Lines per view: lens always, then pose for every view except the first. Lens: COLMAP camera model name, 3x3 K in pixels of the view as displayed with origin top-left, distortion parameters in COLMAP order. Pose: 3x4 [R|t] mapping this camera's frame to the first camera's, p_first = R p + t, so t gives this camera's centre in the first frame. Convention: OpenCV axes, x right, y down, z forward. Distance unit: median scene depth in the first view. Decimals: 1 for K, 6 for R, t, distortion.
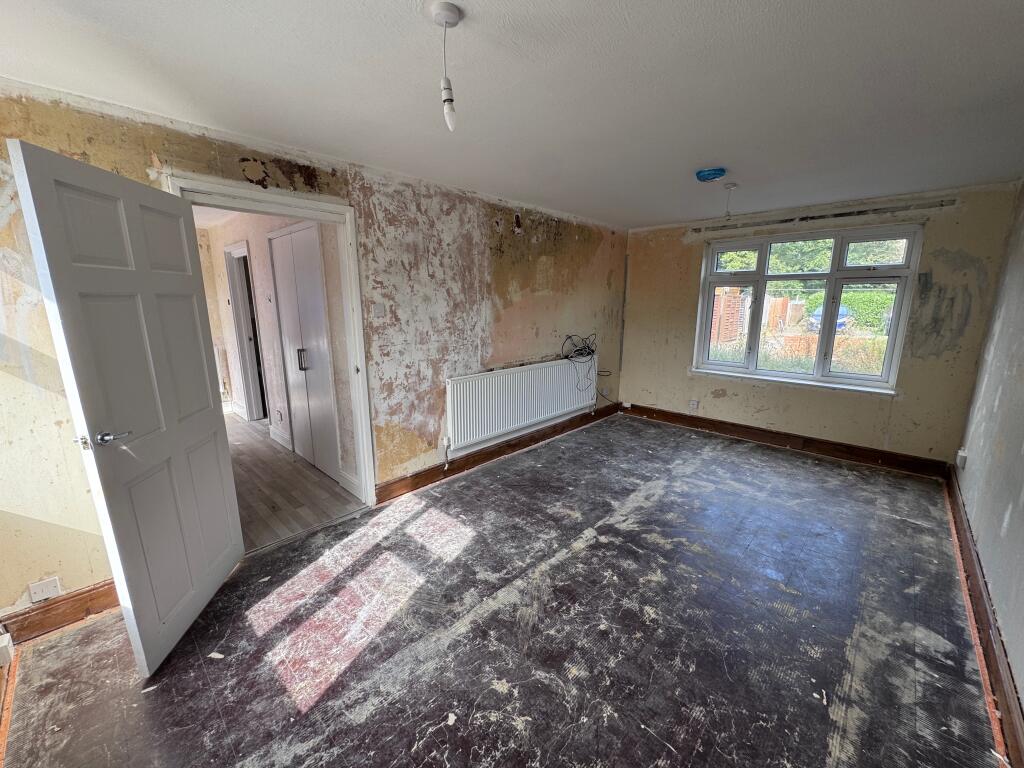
lens RADIAL K [[405.7, 0, 512.0], [0, 405.7, 384.0], [0, 0, 1]] dist [-0.001570, -0.000229]
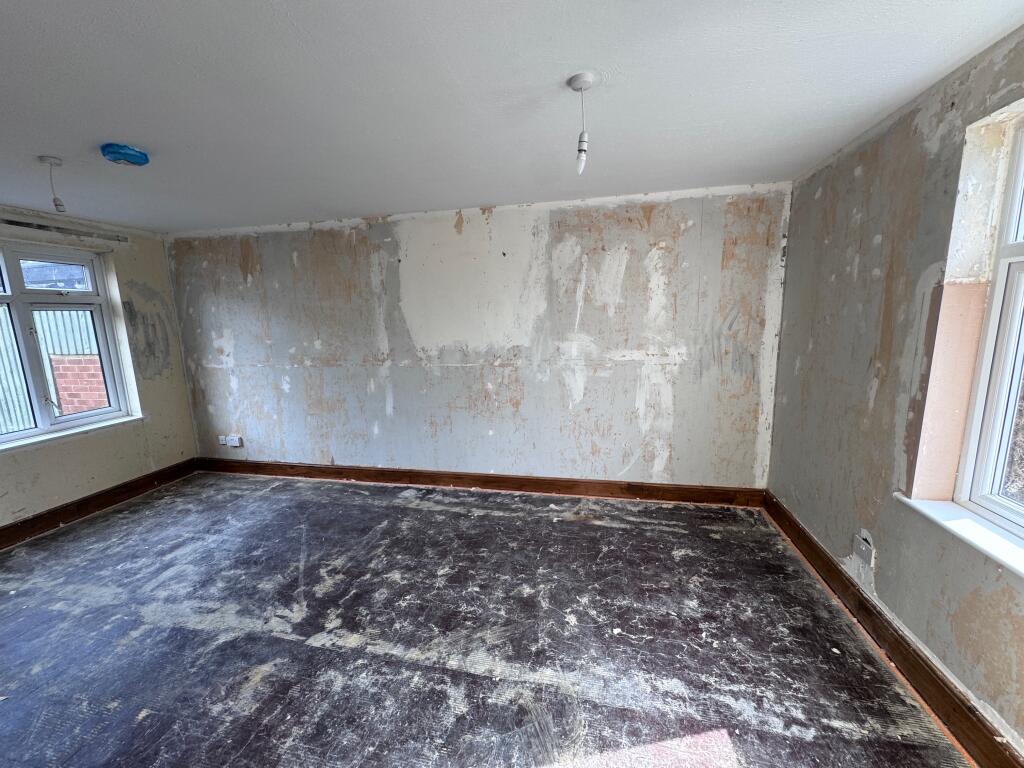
lens RADIAL K [[405.7, 0, 512.0], [0, 405.7, 384.0], [0, 0, 1]] dist [-0.001570, -0.000229]
pose [[-0.517055, -0.127655, 0.846380, -0.649903], [0.202313, 0.942572, 0.265757, -0.225189], [-0.831699, 0.308645, -0.461535, 1.087830]]
